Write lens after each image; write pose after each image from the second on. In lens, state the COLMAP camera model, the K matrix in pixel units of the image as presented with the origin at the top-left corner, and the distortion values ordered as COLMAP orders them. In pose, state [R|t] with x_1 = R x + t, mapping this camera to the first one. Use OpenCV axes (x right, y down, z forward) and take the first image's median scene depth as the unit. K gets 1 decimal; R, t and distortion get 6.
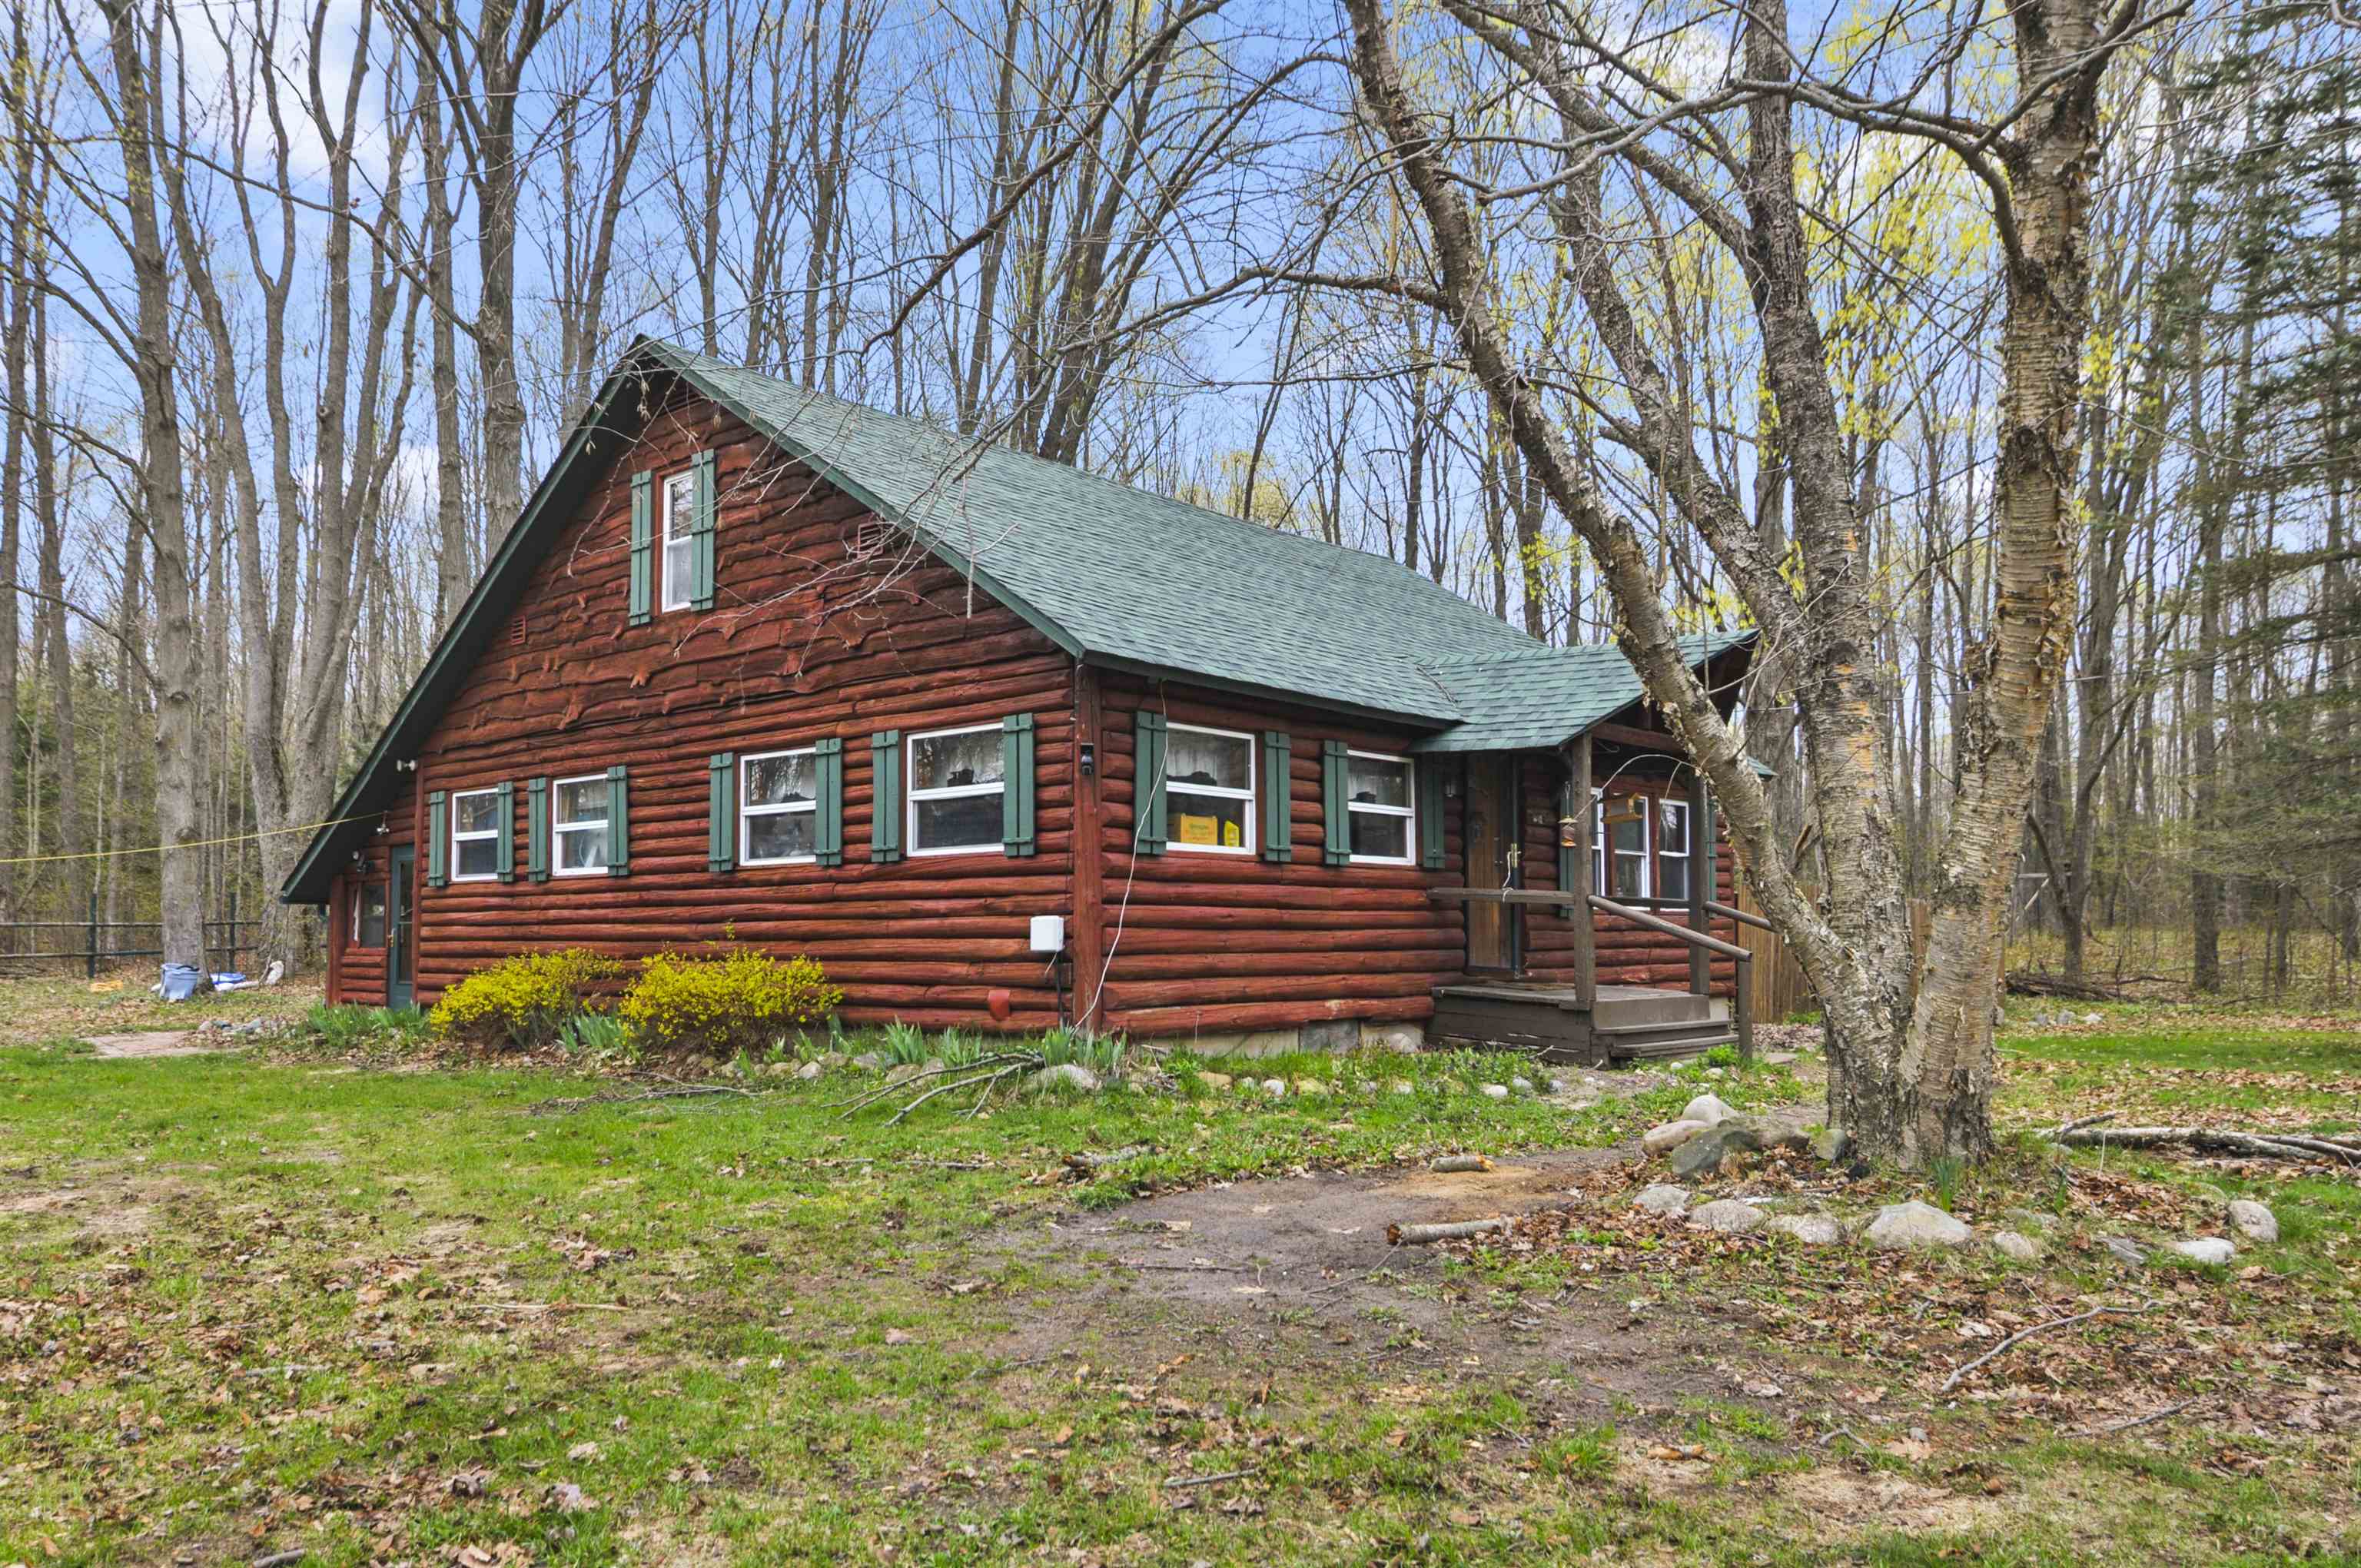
lens RADIAL K [[1686.5, 0, 1178.8], [0, 1686.5, 851.5], [0, 0, 1]] dist [-0.002144, -0.000050]
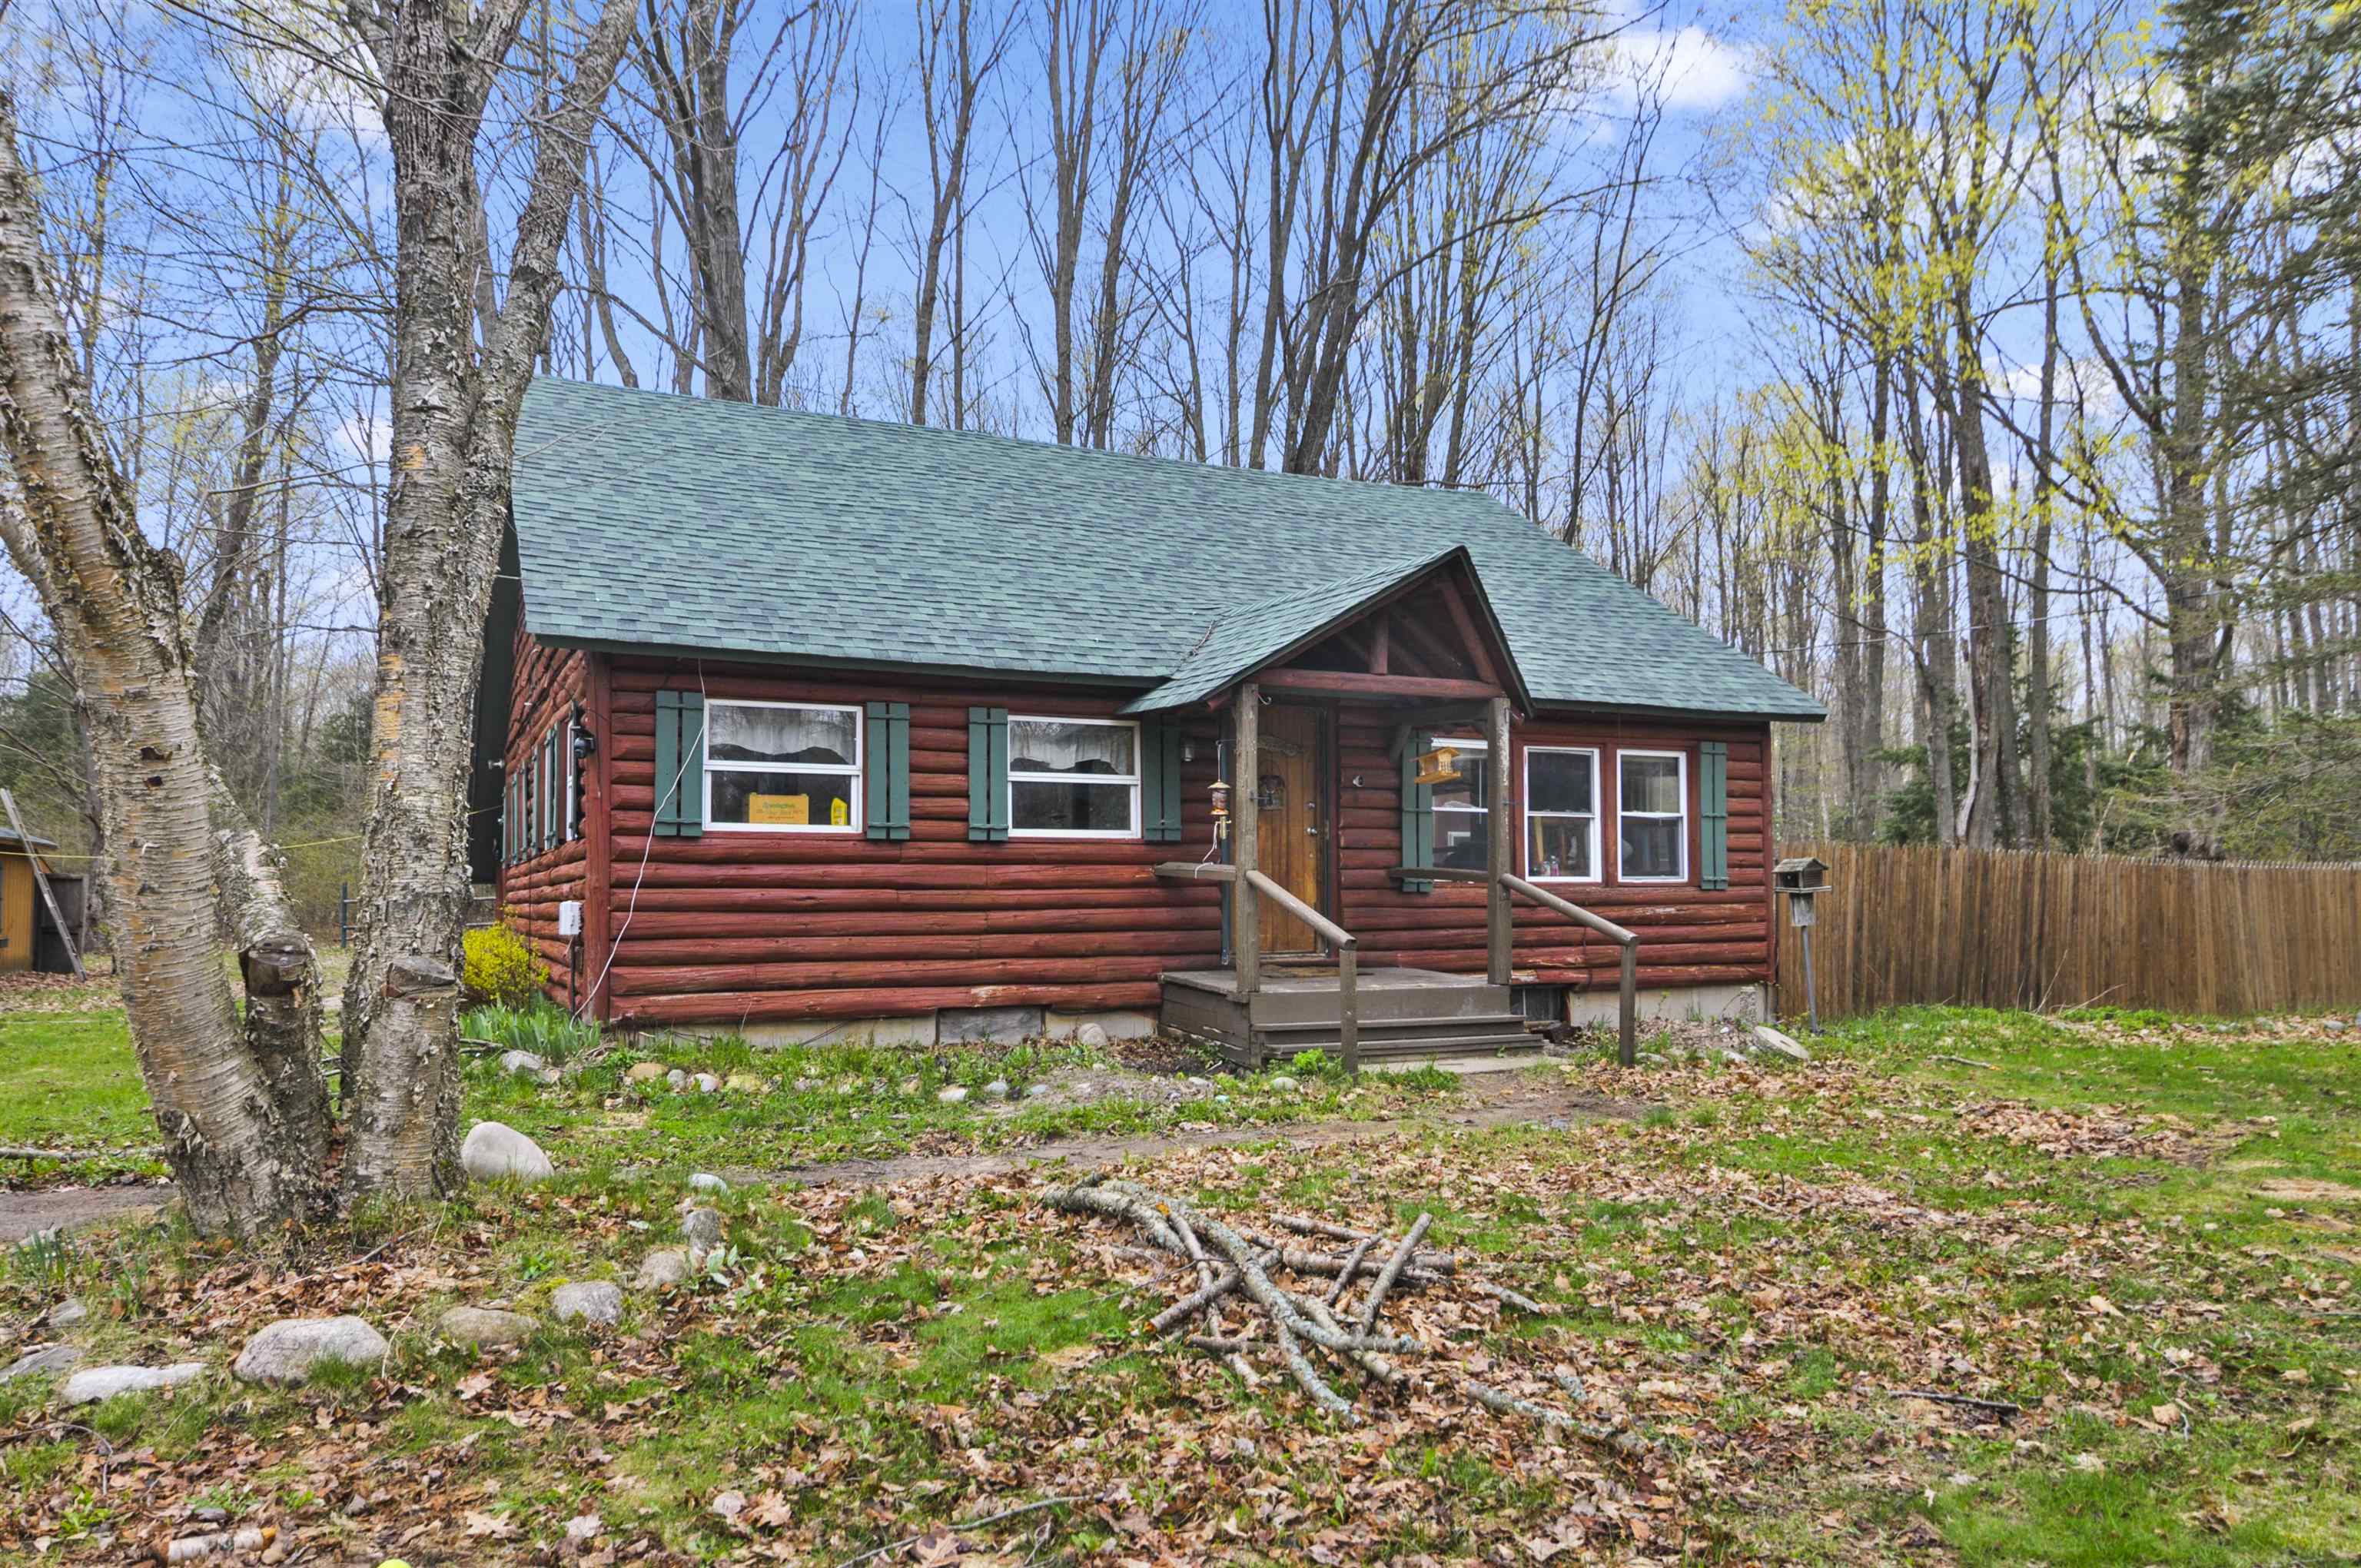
lens RADIAL K [[1686.5, 0, 1178.8], [0, 1686.5, 851.5], [0, 0, 1]] dist [-0.002144, -0.000050]
pose [[0.925190, -0.019107, -0.379022, 0.546813], [0.024861, 0.999638, 0.010293, 0.006734], [0.378688, -0.018946, 0.925330, 0.181787]]
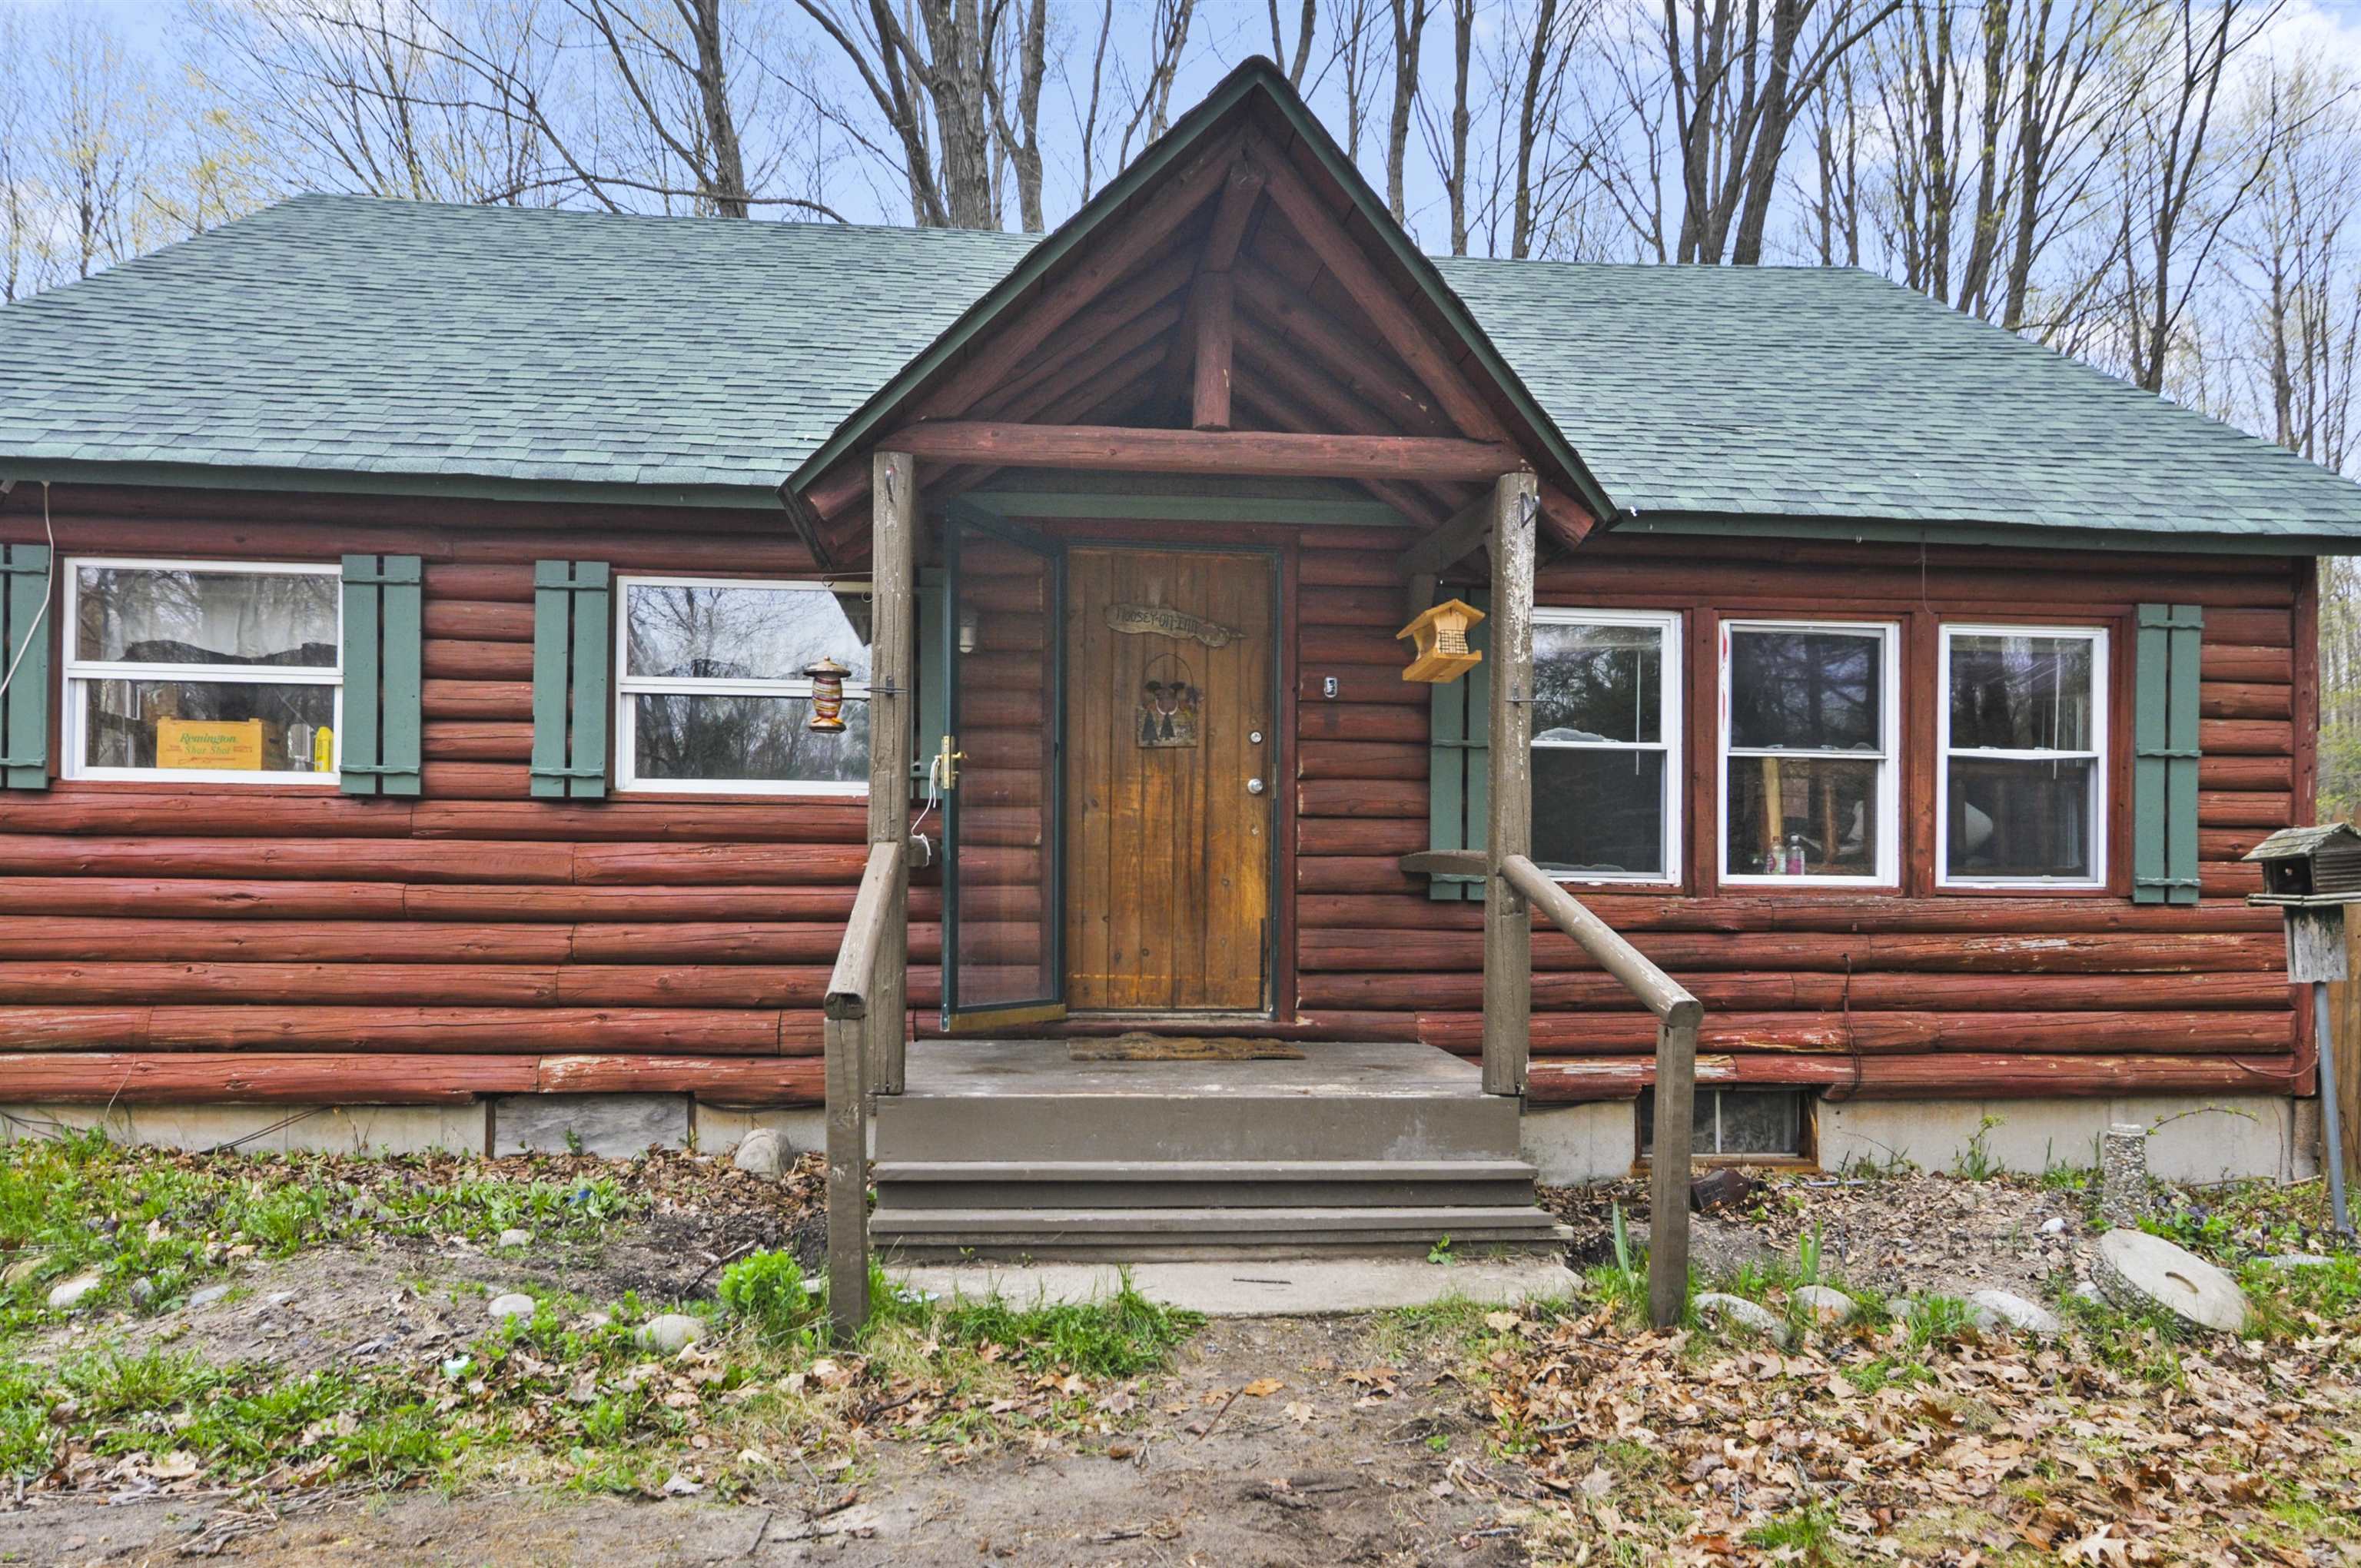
lens RADIAL K [[1664.6, 0, 1184.1], [0, 1664.6, 939.8], [0, 0, 1]] dist [-0.003499, -0.006059]
pose [[0.732789, 0.004630, -0.680440, 0.588072], [0.024467, 0.999151, 0.033148, 0.039400], [0.680016, -0.040939, 0.732053, 0.756184]]
